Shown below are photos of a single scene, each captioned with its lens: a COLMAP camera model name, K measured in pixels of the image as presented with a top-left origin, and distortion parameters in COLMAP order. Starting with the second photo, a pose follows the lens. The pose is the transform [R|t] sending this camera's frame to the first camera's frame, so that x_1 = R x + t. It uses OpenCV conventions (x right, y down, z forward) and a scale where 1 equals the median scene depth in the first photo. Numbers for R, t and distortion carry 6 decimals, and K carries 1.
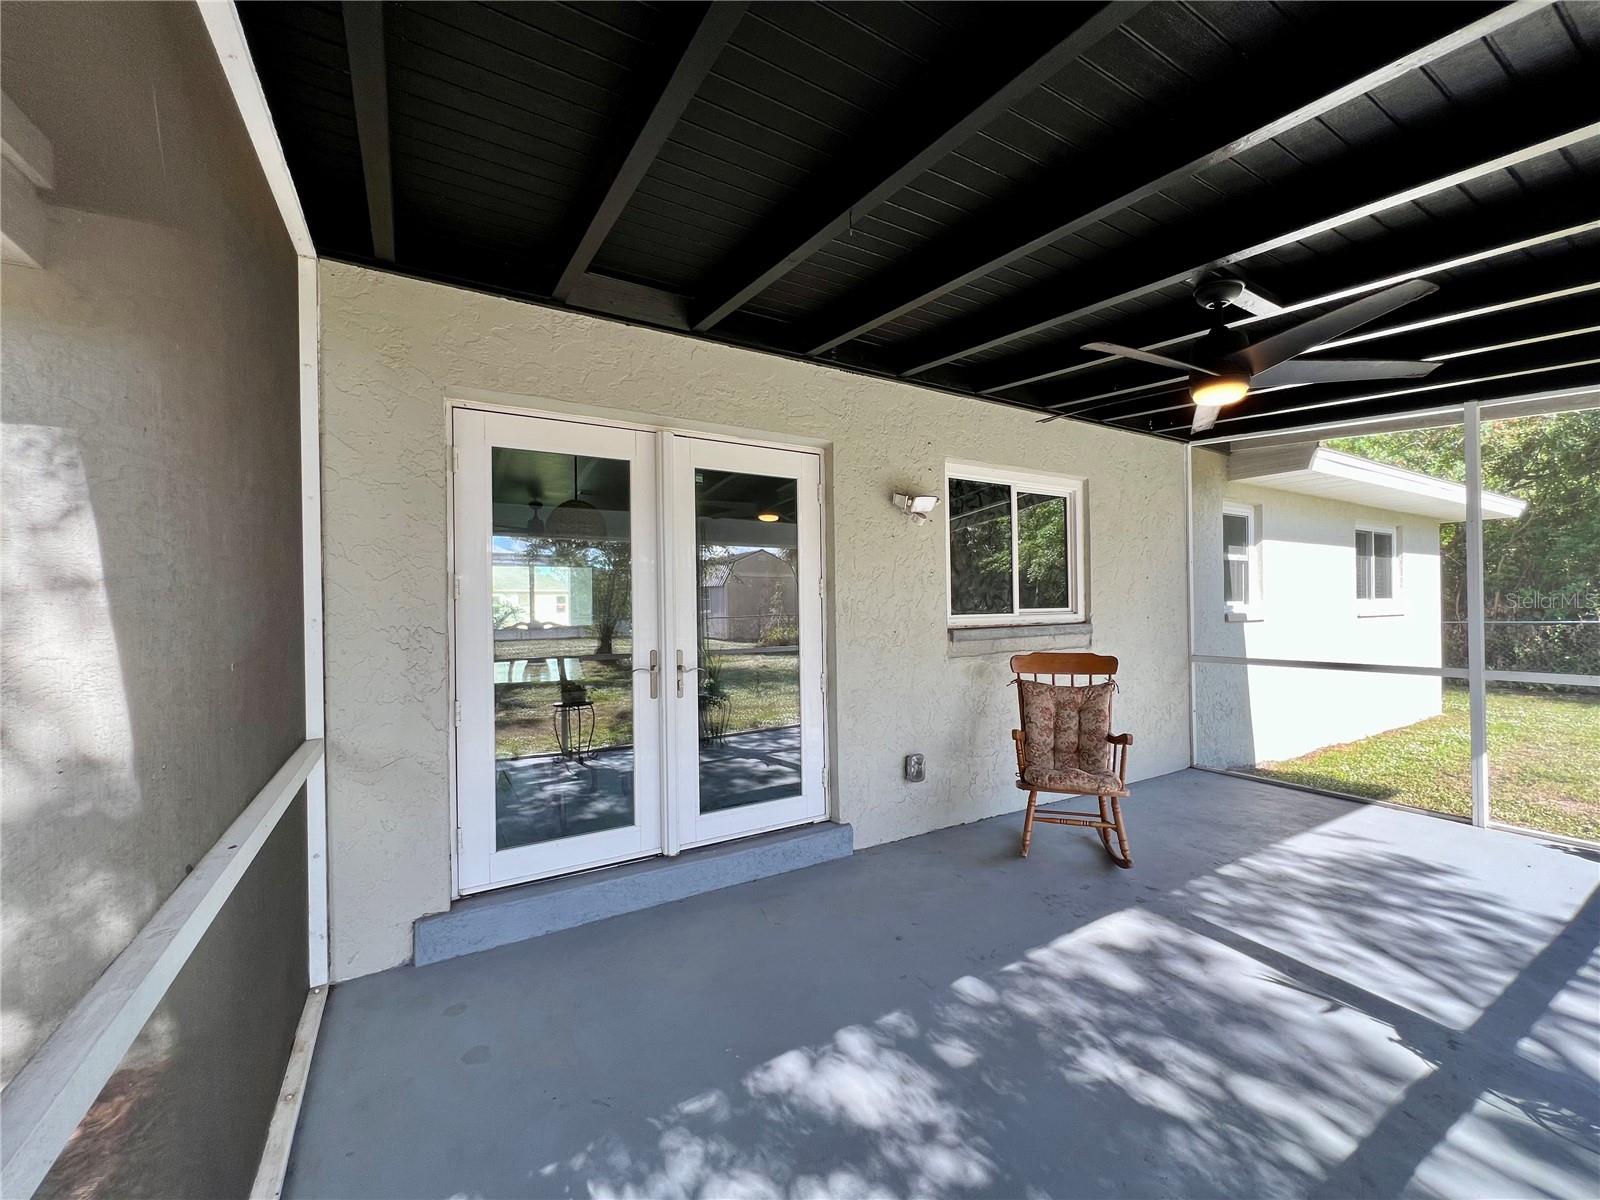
lens RADIAL K [[648.8, 0, 800.0], [0, 648.8, 600.0], [0, 0, 1]] dist [-0.001186, 0.006684]
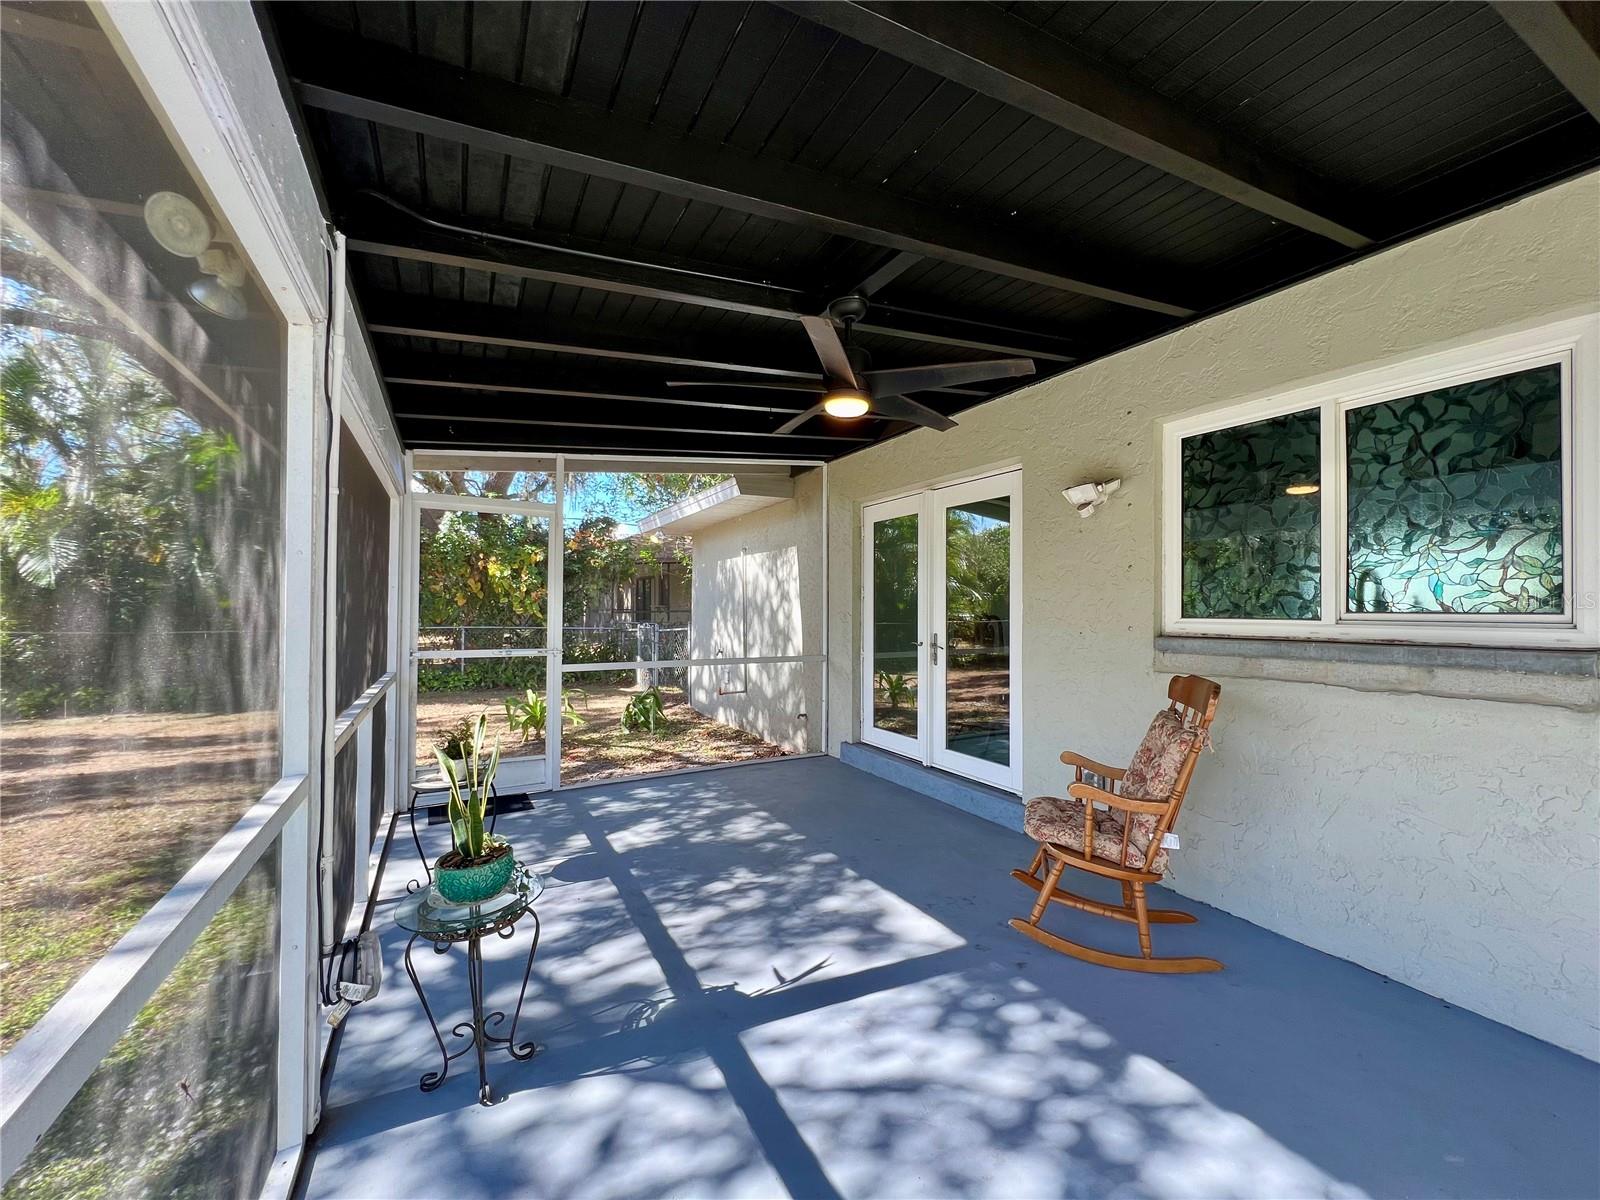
lens RADIAL K [[644.6, 0, 795.4], [0, 644.6, 597.1], [0, 0, 1]] dist [-0.000101, 0.000756]
pose [[-0.059901, -0.005907, -0.998187, 1.501290], [0.000936, 0.999982, -0.005974, 0.003855], [0.998204, -0.001292, -0.059894, 0.872742]]
